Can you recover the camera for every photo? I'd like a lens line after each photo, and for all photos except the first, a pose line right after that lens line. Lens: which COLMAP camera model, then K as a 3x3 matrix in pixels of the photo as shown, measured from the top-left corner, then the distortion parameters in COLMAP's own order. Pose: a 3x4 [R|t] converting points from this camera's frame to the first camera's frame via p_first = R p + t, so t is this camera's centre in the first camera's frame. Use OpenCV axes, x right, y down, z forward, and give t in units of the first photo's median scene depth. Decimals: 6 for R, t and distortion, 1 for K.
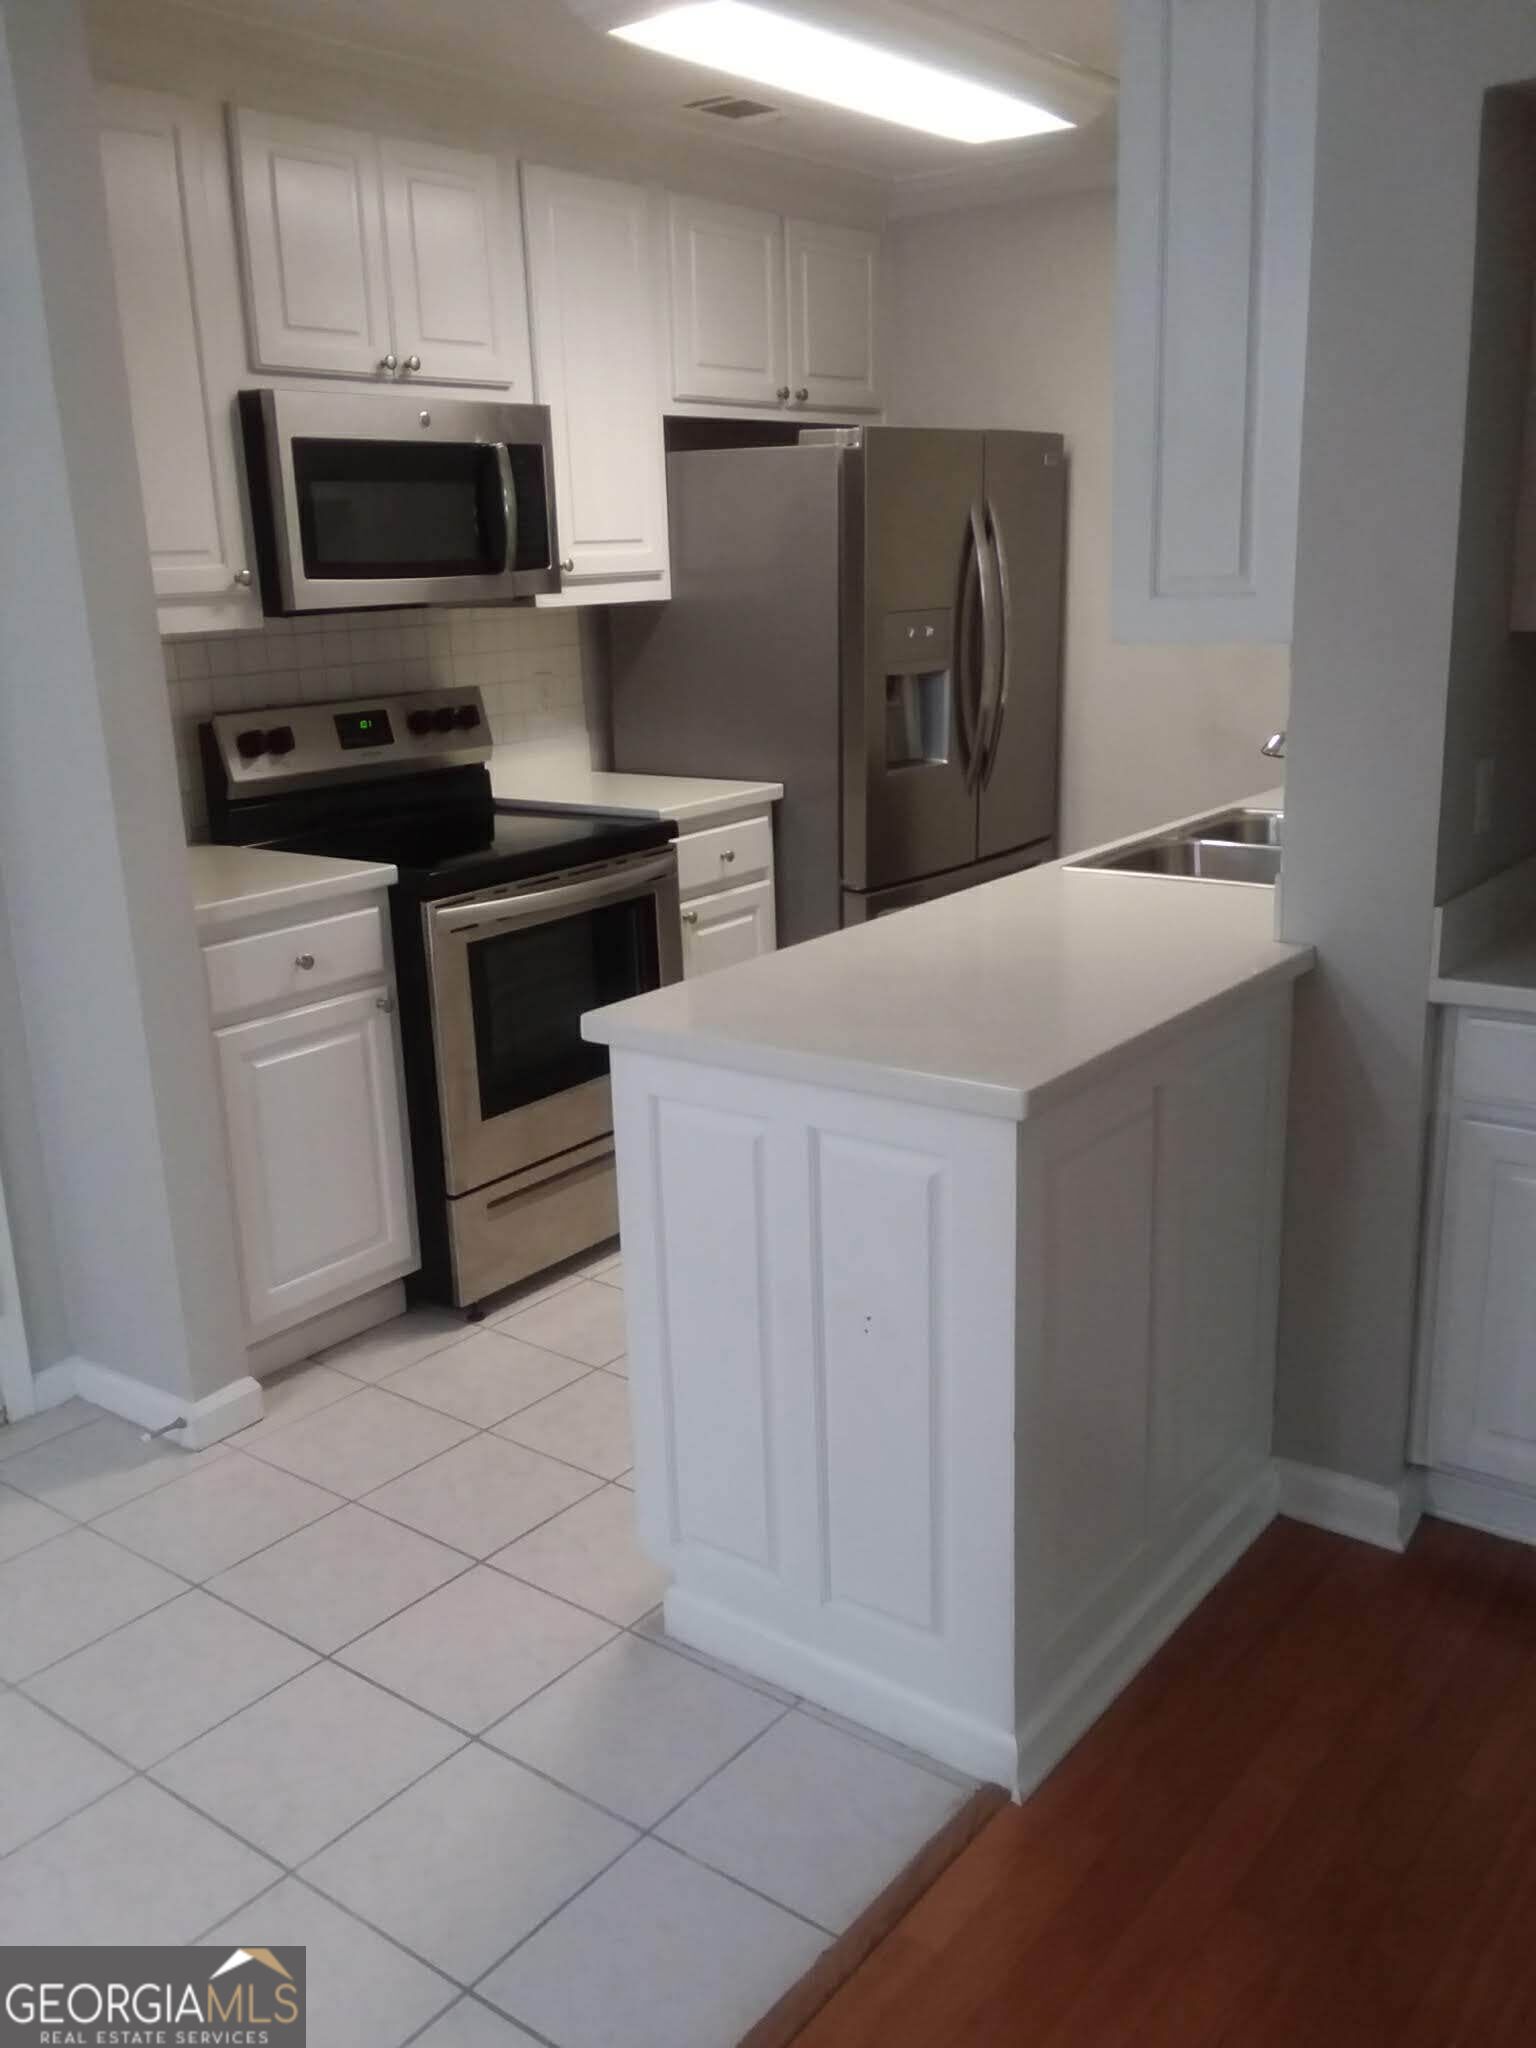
lens RADIAL K [[1769.8, 0, 765.4], [0, 1769.8, 1040.1], [0, 0, 1]] dist [0.035482, -0.043440]
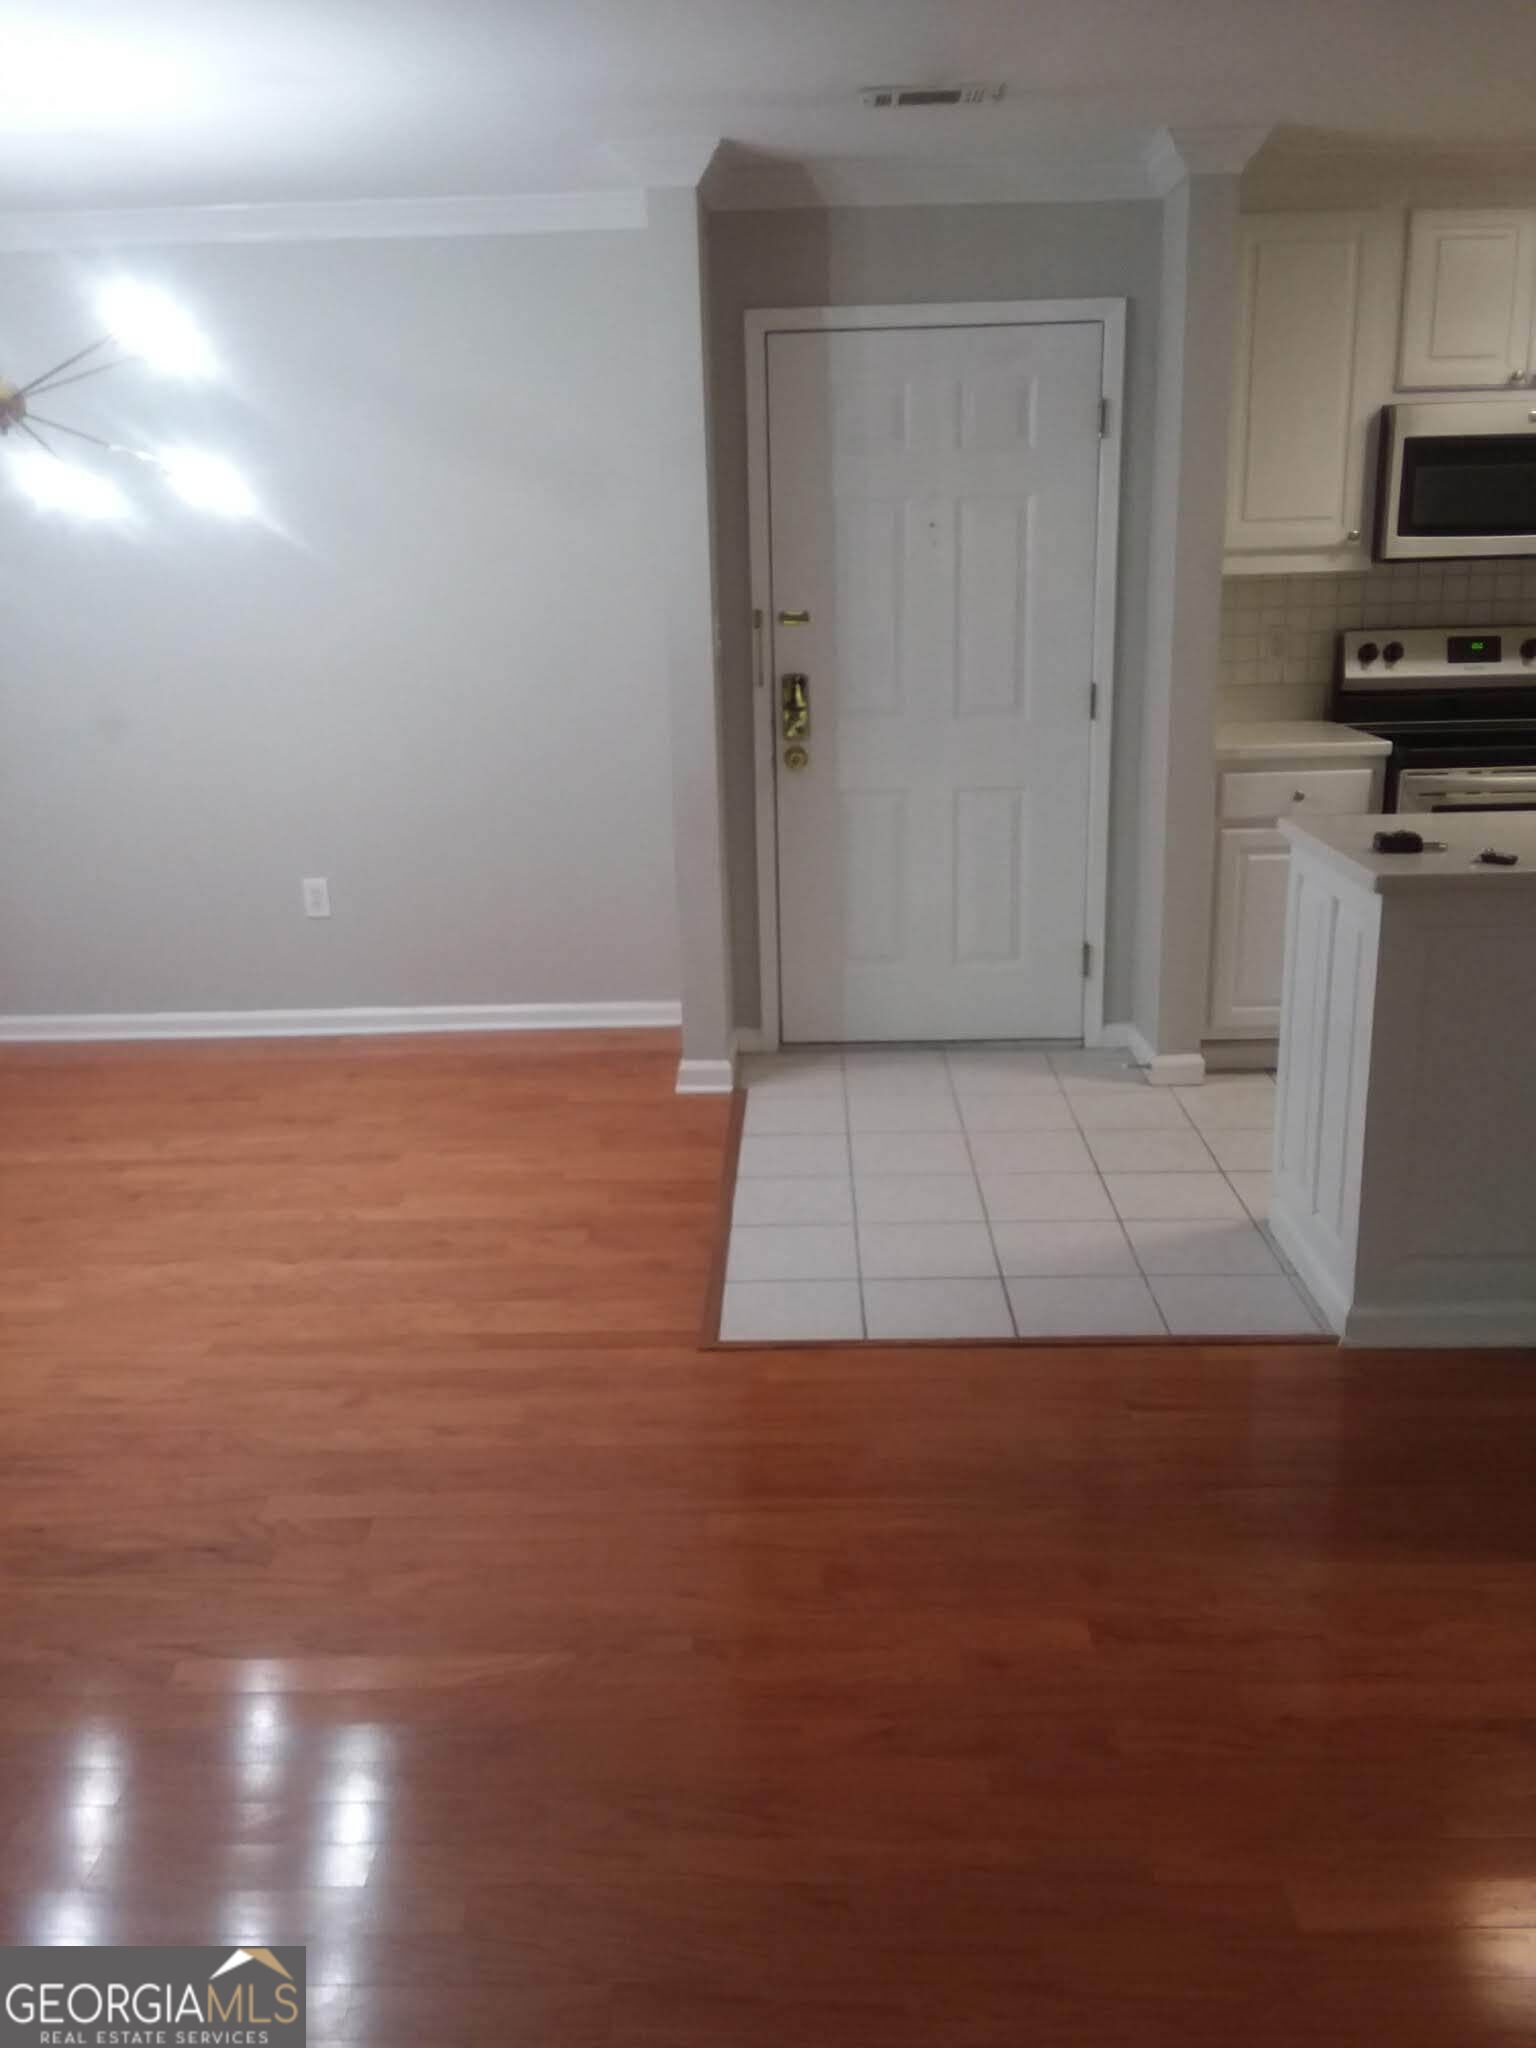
lens RADIAL K [[1769.8, 0, 765.4], [0, 1769.8, 1040.1], [0, 0, 1]] dist [0.035482, -0.043440]
pose [[0.593055, 0.242226, -0.767862, 0.639021], [-0.212589, 0.966939, 0.140834, 0.037241], [0.776590, 0.079716, 0.624942, -0.252883]]
